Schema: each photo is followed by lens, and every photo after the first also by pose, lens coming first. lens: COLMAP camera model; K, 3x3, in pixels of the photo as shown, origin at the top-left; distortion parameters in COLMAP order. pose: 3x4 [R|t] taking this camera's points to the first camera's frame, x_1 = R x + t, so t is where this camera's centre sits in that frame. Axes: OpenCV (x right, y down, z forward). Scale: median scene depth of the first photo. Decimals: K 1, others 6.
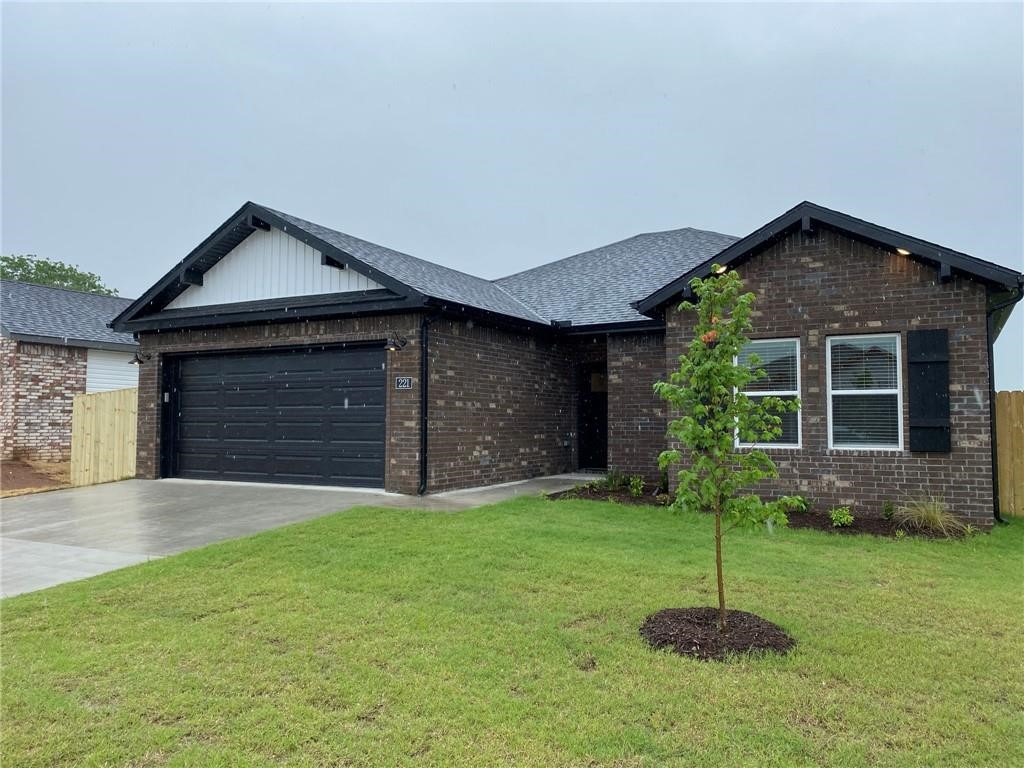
lens RADIAL K [[779.1, 0, 513.7], [0, 779.1, 374.8], [0, 0, 1]] dist [0.057545, -0.075289]
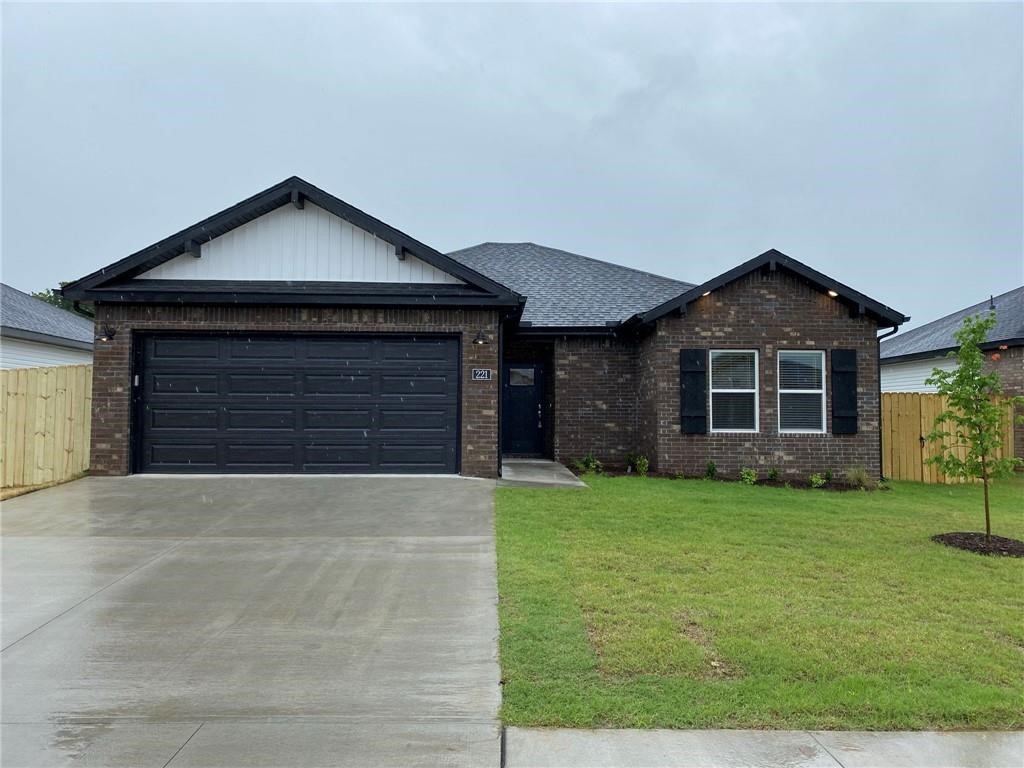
lens RADIAL K [[779.1, 0, 513.7], [0, 779.1, 374.8], [0, 0, 1]] dist [0.057545, -0.075289]
pose [[0.864840, 0.030172, 0.501140, -0.644443], [-0.035141, 0.999382, 0.000476, 0.009122], [-0.500816, -0.018022, 0.865366, 0.052019]]
